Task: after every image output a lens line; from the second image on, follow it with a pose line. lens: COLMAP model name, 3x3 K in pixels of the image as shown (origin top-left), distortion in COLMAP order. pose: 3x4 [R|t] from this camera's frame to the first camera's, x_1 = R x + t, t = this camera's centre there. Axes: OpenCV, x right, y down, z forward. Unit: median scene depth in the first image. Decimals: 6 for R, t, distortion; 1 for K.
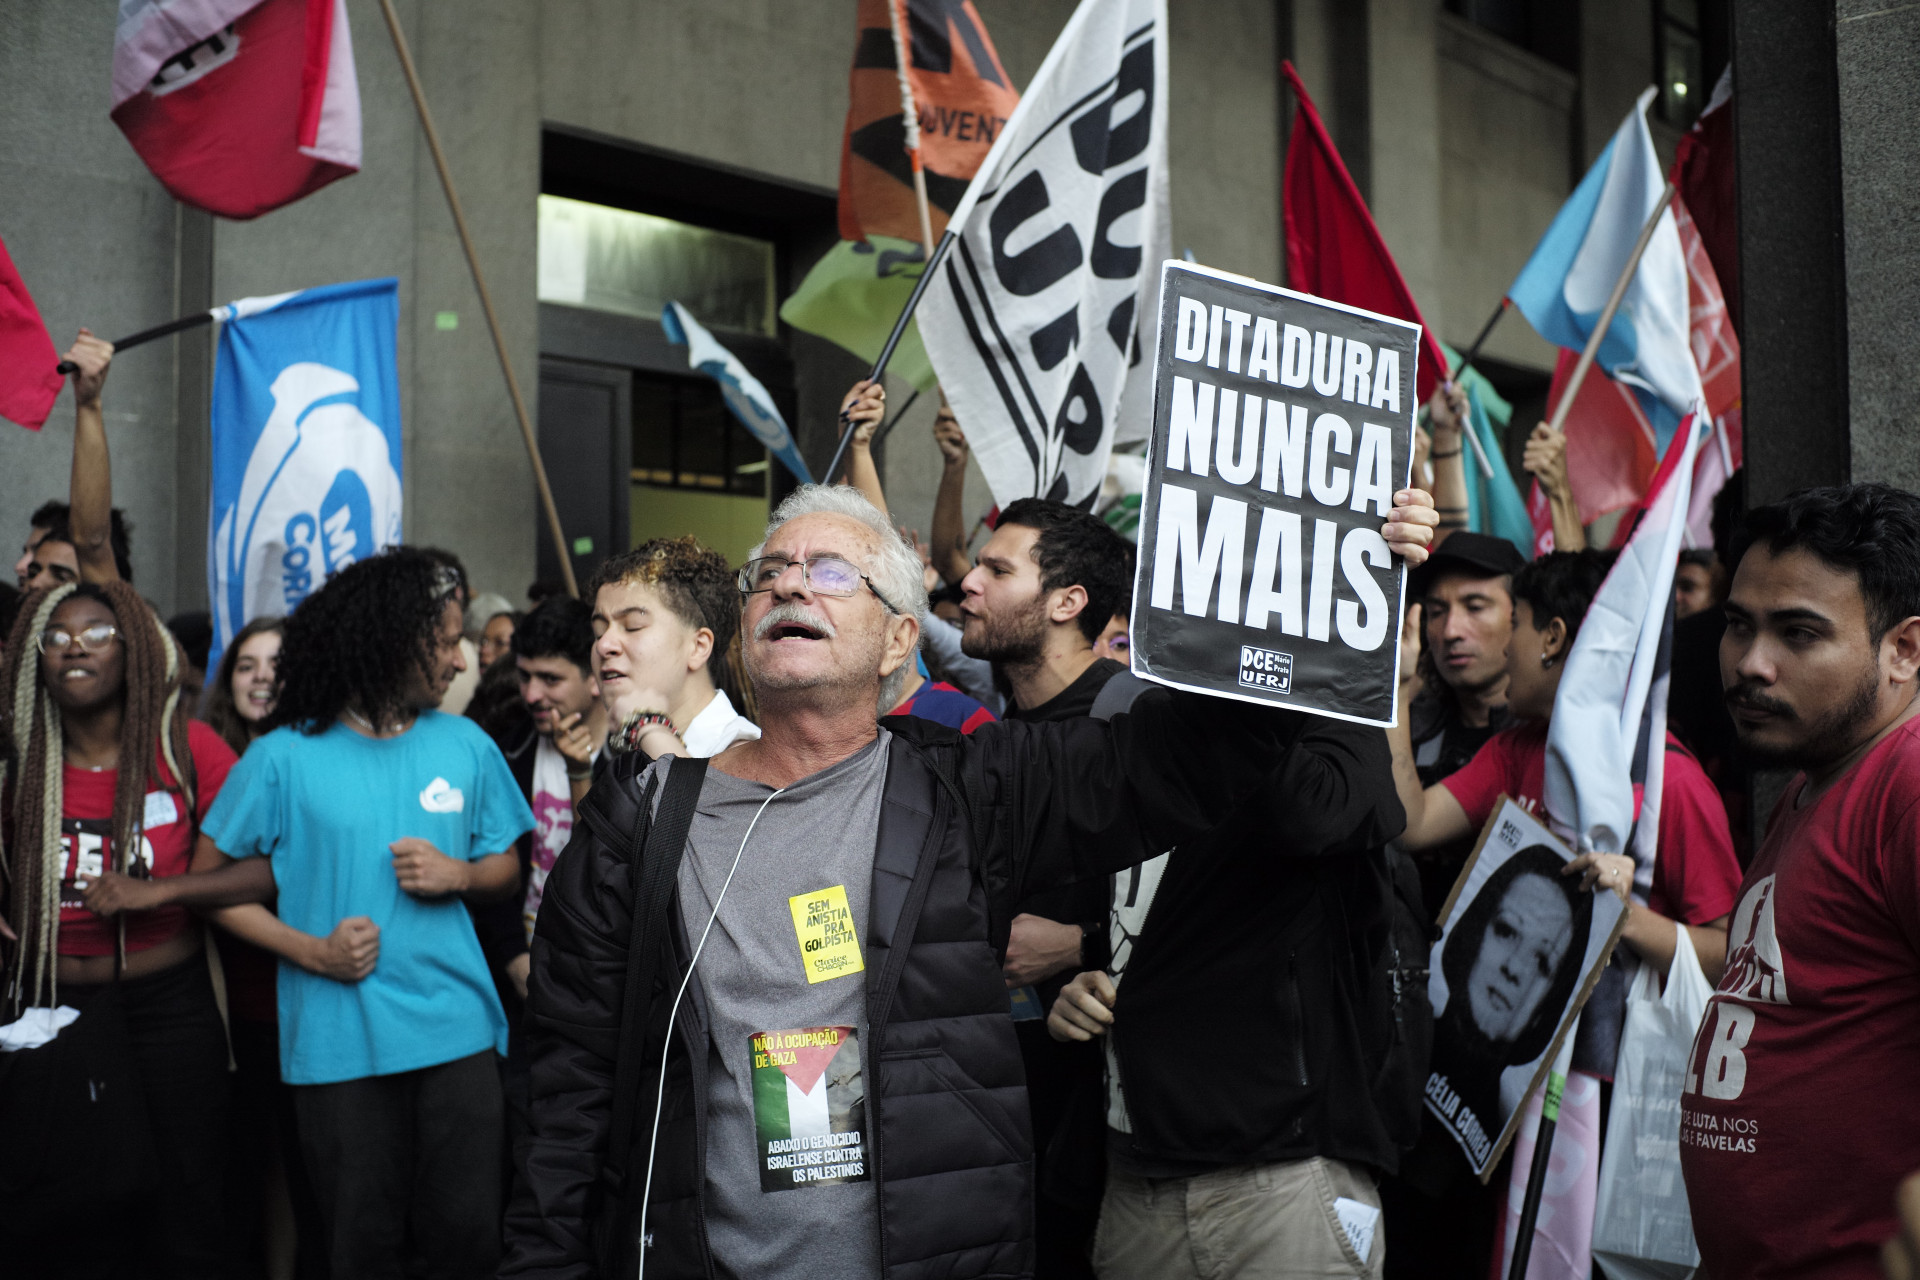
lens RADIAL K [[1963.7, 0, 960.0], [0, 1963.7, 640.0], [0, 0, 1]] dist [-0.070216, -0.009938]
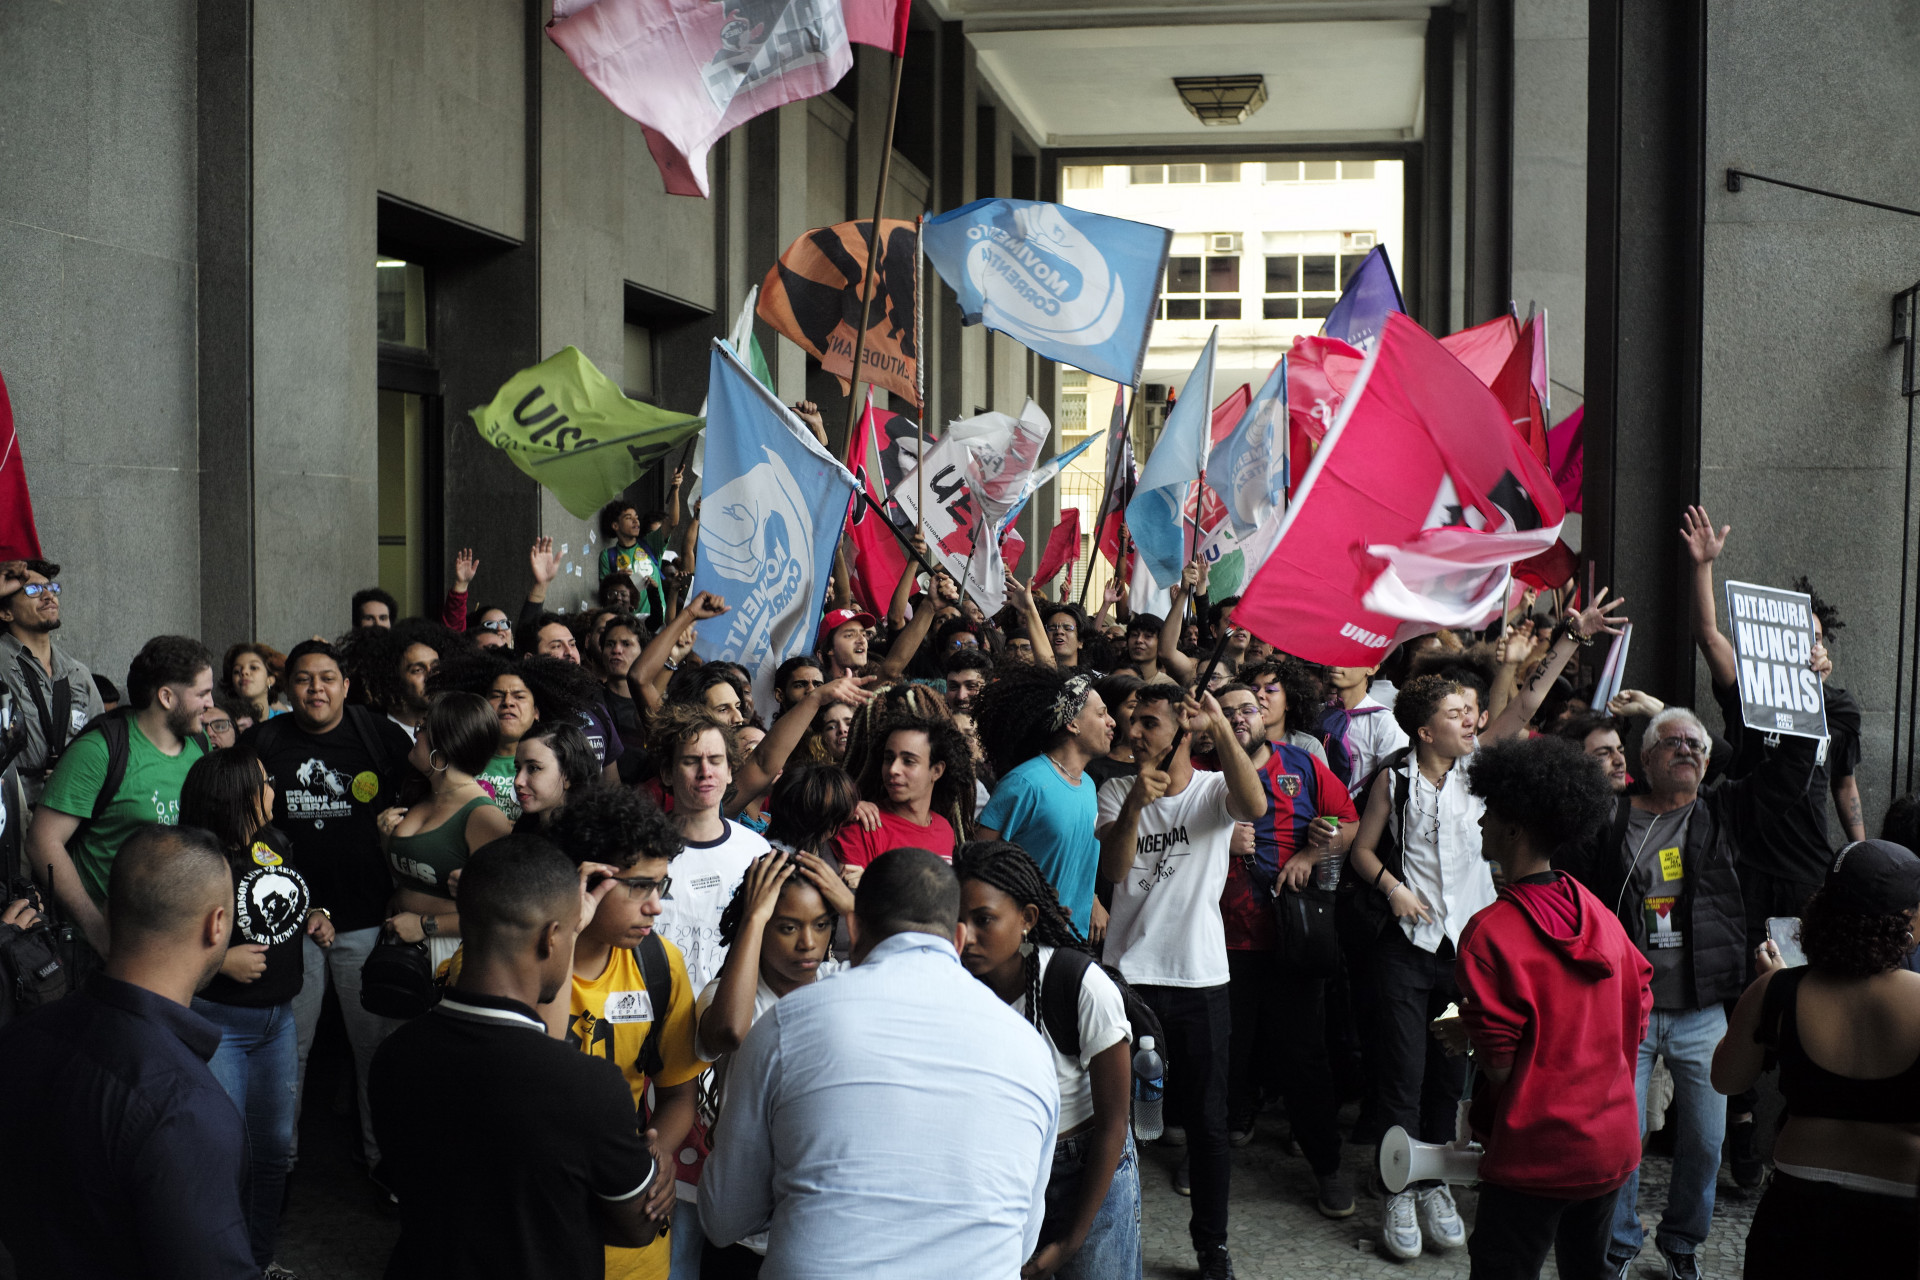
lens RADIAL K [[1963.7, 0, 960.0], [0, 1963.7, 640.0], [0, 0, 1]] dist [-0.070216, -0.009938]
pose [[0.842253, -0.018544, 0.538764, -0.556859], [-0.024631, 0.997041, 0.072824, -0.092820], [-0.538520, -0.074607, 0.839304, -0.182539]]
